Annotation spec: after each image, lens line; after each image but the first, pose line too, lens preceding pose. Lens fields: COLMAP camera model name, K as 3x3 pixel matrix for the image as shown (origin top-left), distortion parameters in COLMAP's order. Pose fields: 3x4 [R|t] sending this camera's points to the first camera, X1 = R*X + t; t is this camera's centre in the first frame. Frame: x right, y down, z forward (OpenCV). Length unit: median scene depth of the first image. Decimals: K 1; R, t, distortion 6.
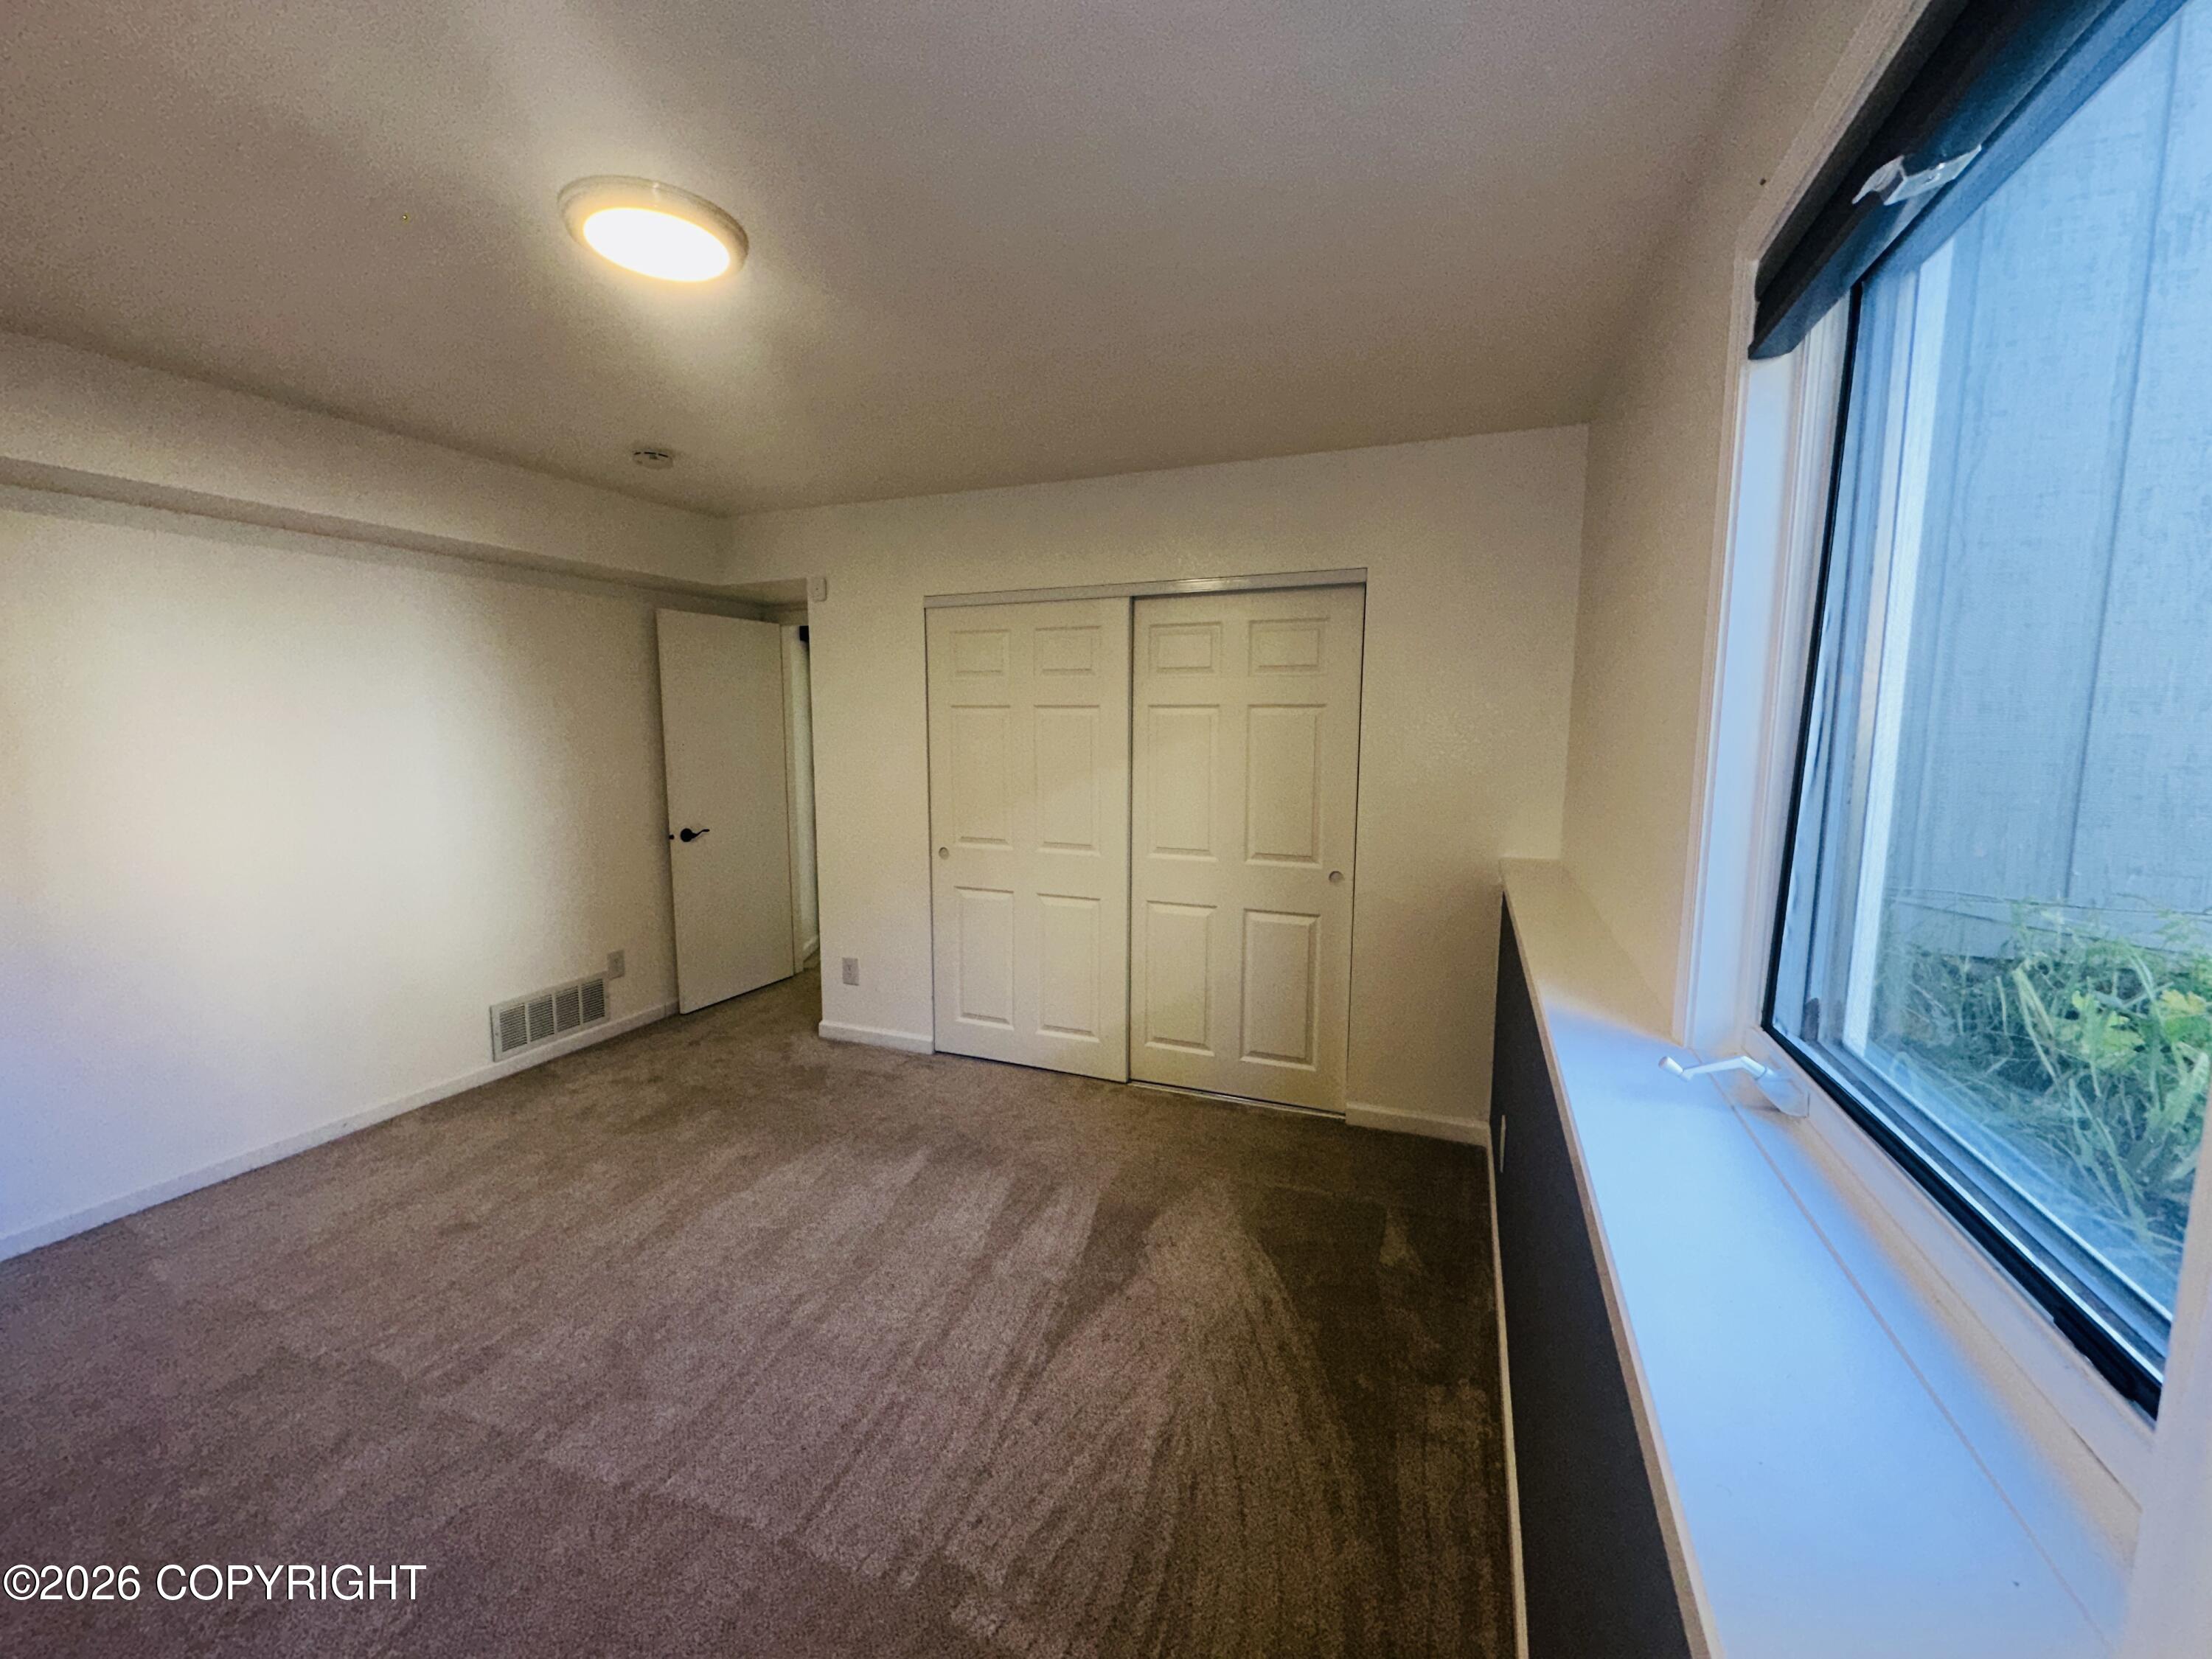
lens RADIAL K [[876.0, 0, 1099.2], [0, 876.0, 833.0], [0, 0, 1]] dist [0.000107, 0.000005]
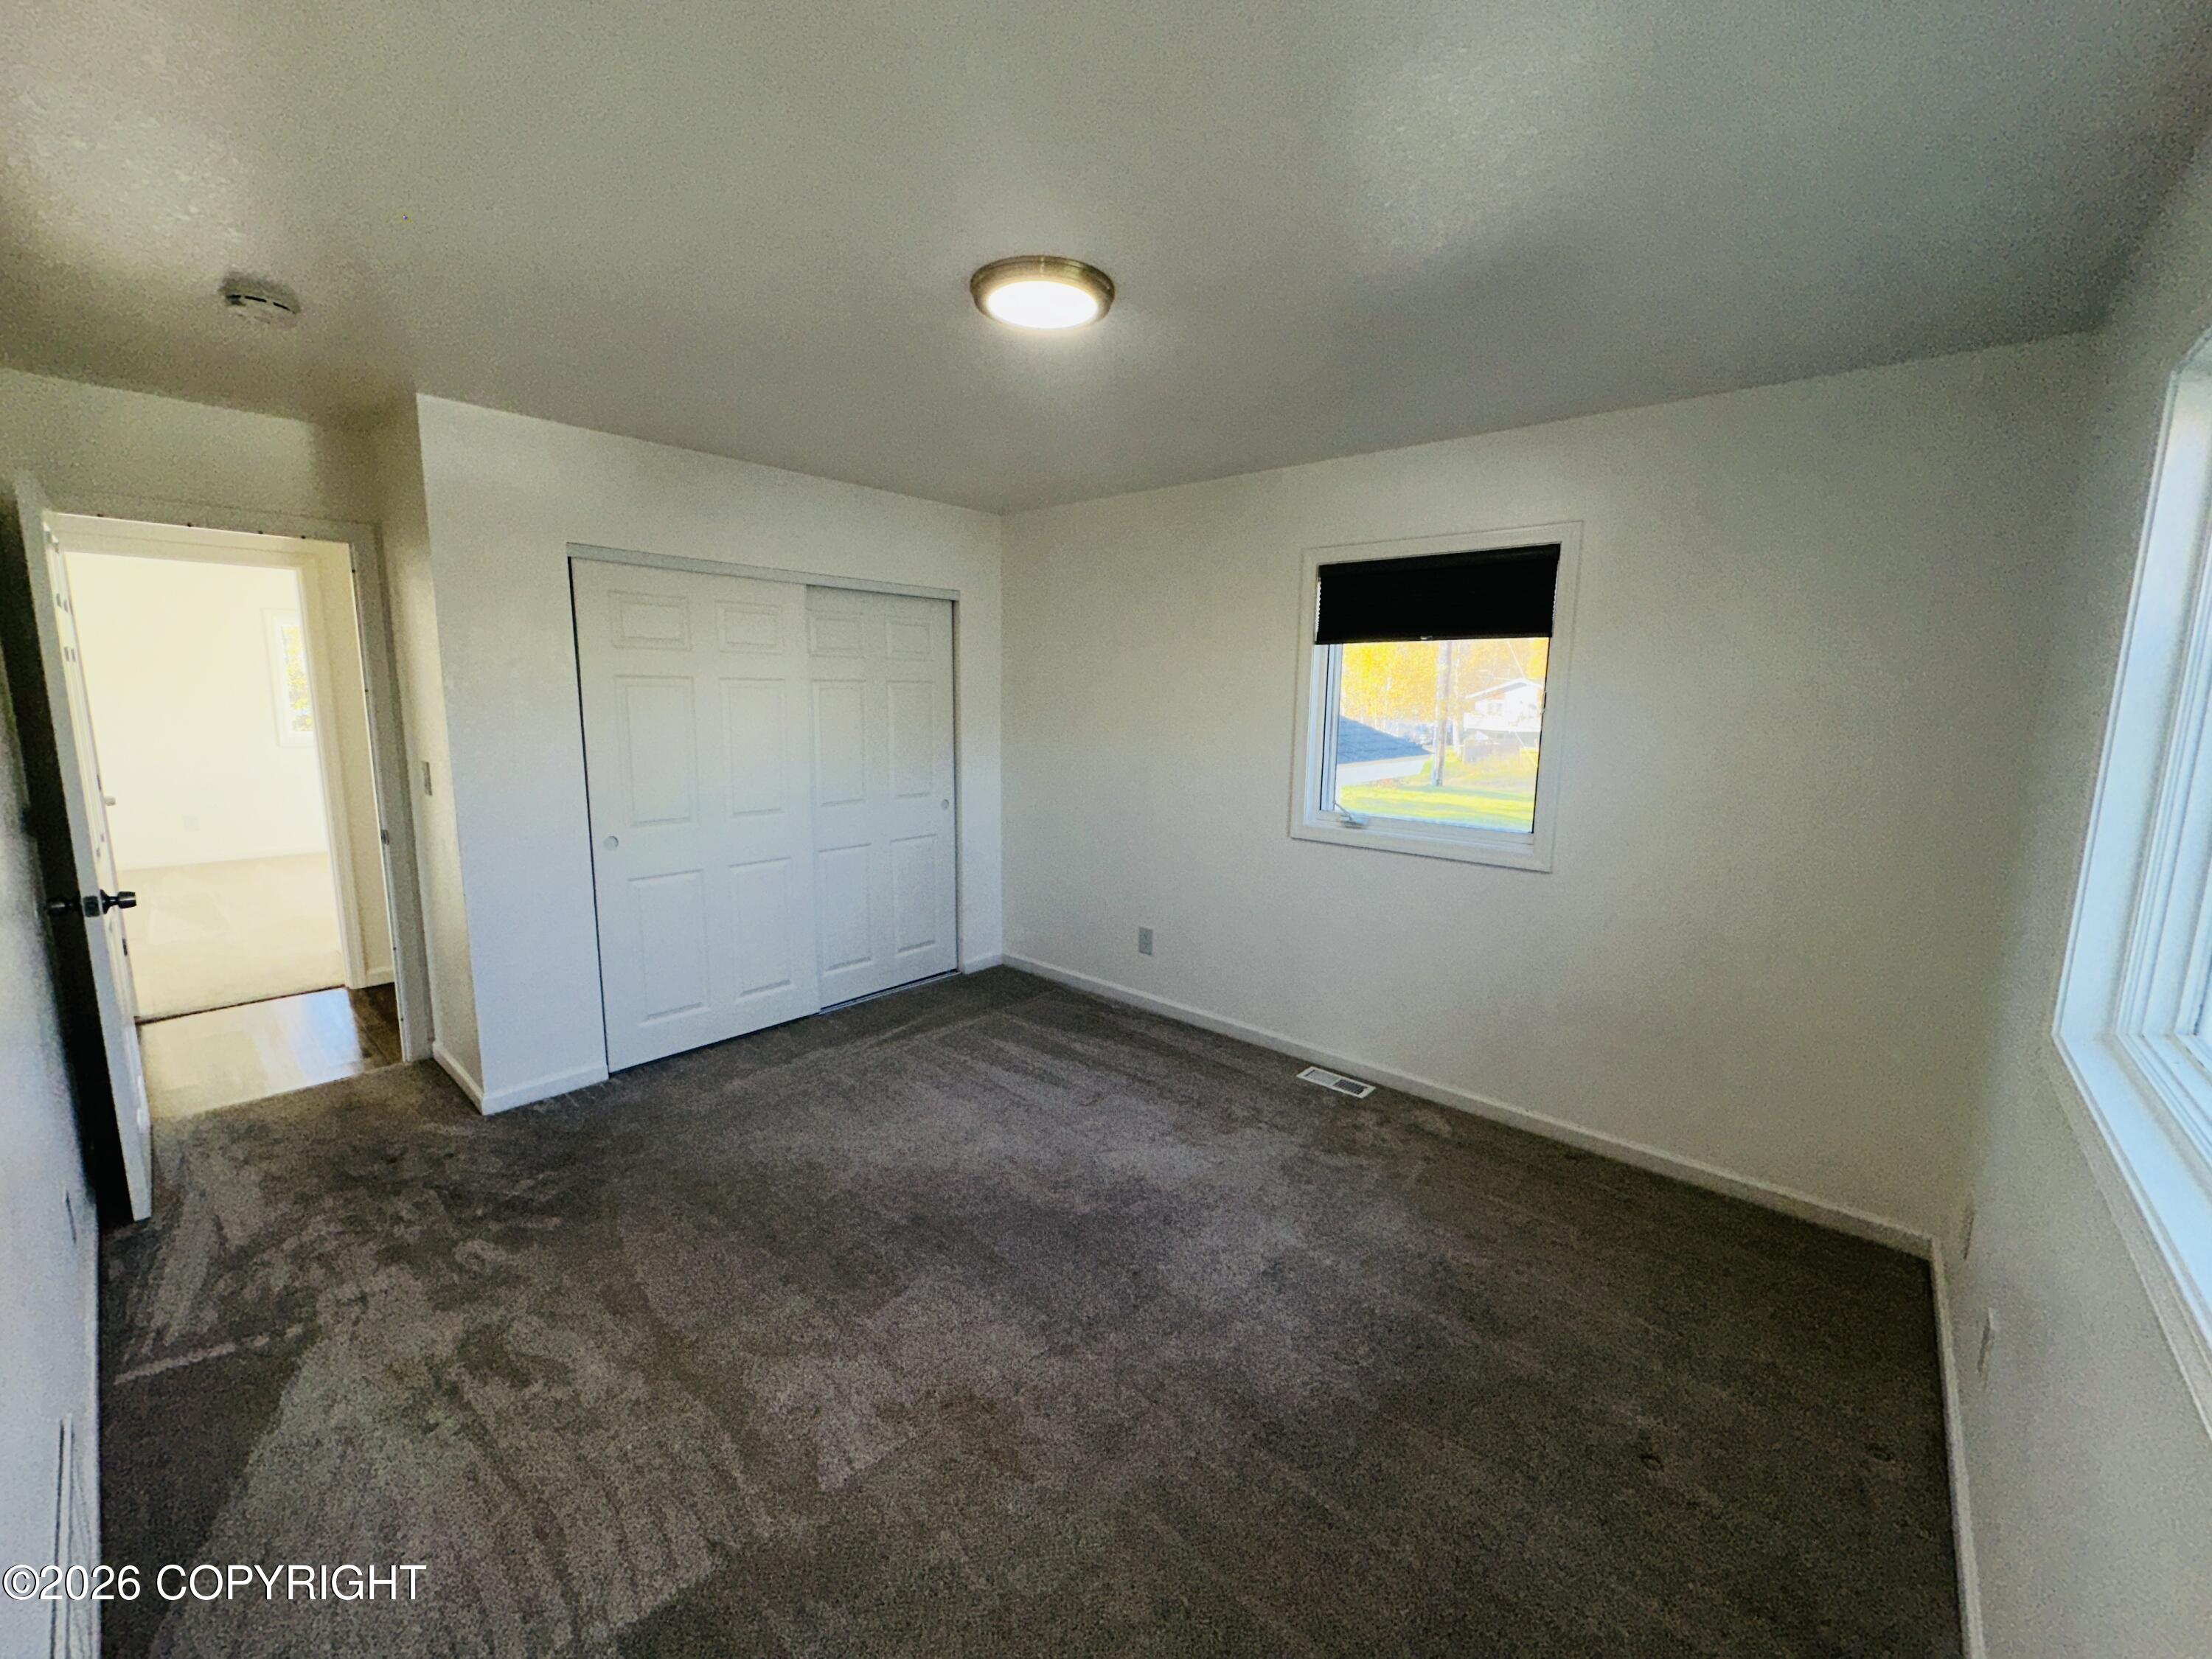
lens RADIAL K [[876.0, 0, 1102.6], [0, 876.0, 827.1], [0, 0, 1]] dist [0.000107, 0.000005]
pose [[0.320700, -0.136234, 0.937332, -0.878013], [0.101641, 0.988838, 0.108945, -0.041022], [-0.941712, 0.060333, 0.330967, 0.260947]]
